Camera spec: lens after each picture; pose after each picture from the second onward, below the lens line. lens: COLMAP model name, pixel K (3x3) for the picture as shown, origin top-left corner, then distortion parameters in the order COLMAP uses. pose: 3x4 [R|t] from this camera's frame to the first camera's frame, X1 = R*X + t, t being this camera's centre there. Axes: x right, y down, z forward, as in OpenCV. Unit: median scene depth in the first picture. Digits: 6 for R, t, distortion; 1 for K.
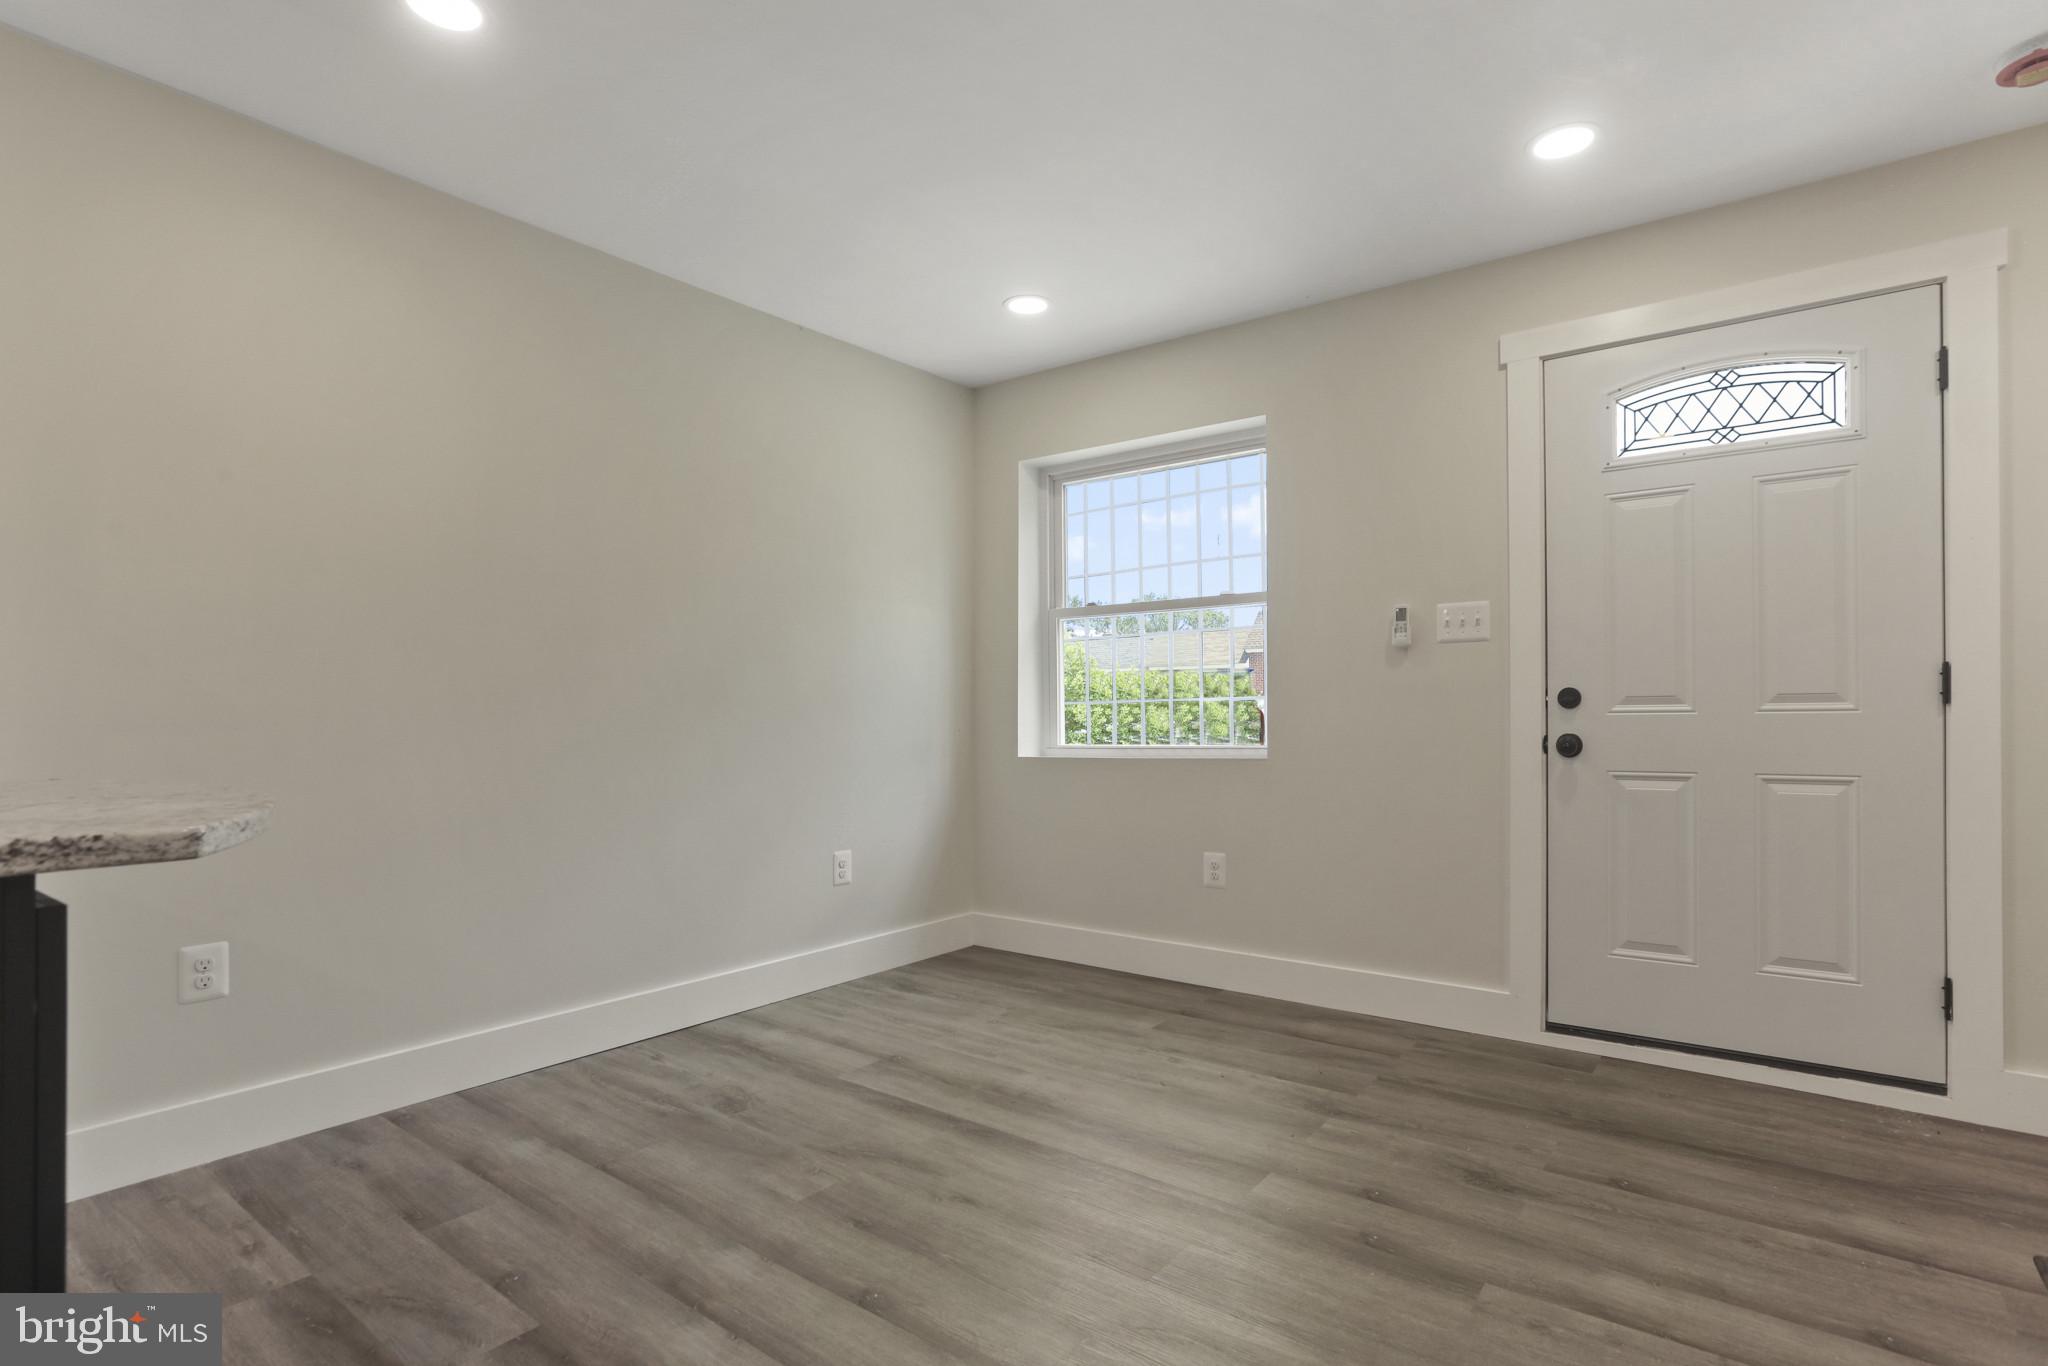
lens RADIAL K [[1006.5, 0, 1008.9], [0, 1006.5, 714.8], [0, 0, 1]] dist [-0.025259, 0.002932]
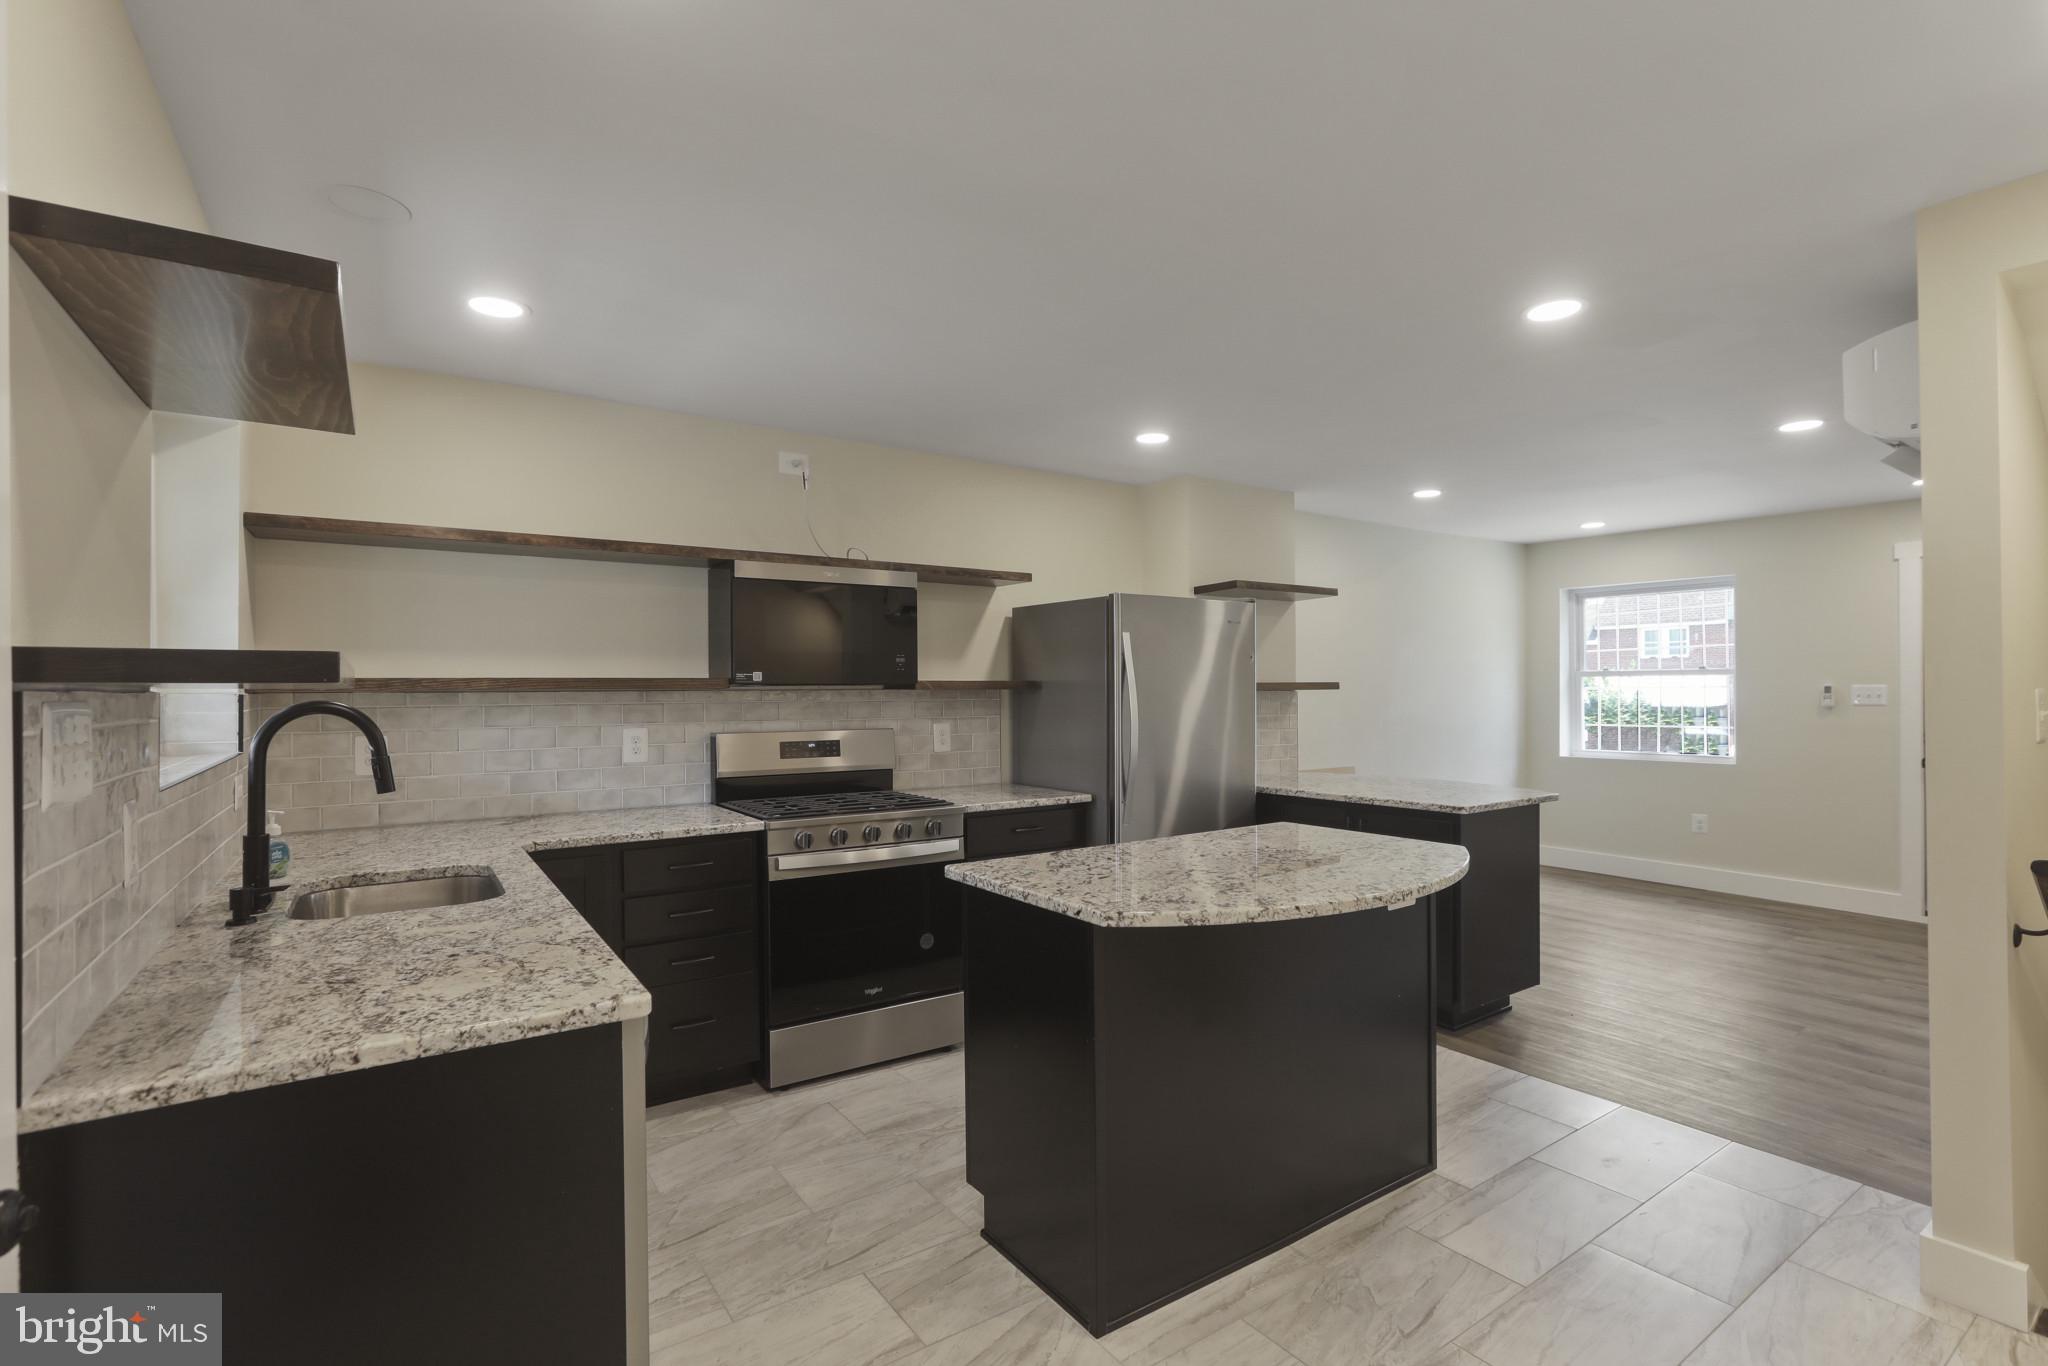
lens RADIAL K [[946.3, 0, 1016.3], [0, 946.3, 681.1], [0, 0, 1]] dist [-0.023449, 0.006863]
pose [[0.953724, -0.006441, -0.300616, -0.636651], [0.005817, 0.999979, -0.002972, -0.143795], [0.300628, 0.001086, 0.953741, -1.339440]]
